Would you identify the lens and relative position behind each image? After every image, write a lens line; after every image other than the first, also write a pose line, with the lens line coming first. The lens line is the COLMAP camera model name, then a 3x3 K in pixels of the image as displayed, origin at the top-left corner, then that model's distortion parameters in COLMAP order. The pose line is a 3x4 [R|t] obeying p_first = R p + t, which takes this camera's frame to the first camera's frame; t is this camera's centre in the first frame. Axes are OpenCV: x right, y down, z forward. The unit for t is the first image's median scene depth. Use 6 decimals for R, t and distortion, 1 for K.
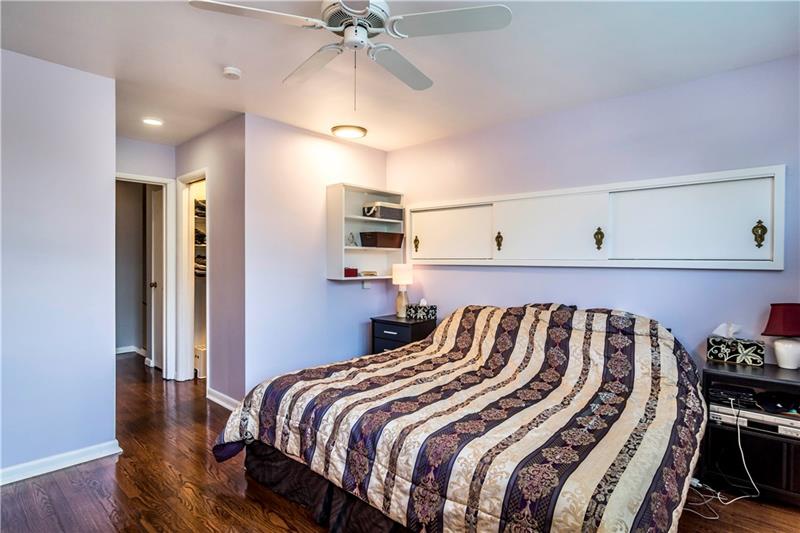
lens RADIAL K [[427.0, 0, 399.7], [0, 427.0, 262.2], [0, 0, 1]] dist [0.003838, 0.000472]
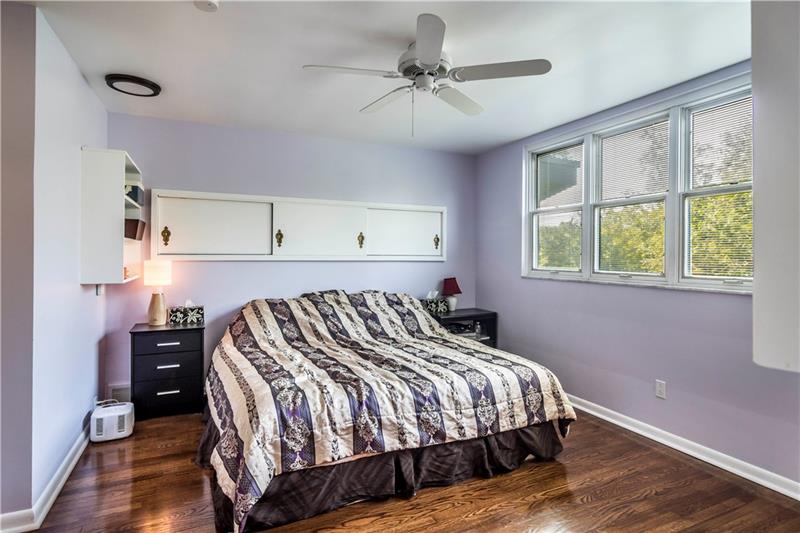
lens RADIAL K [[412.1, 0, 398.8], [0, 412.1, 256.4], [0, 0, 1]] dist [-0.026854, 0.000000]
pose [[0.404543, 0.001694, 0.914518, -0.856855], [0.004870, 0.999980, -0.004007, 0.004067], [-0.914506, 0.006075, 0.404526, 0.424369]]
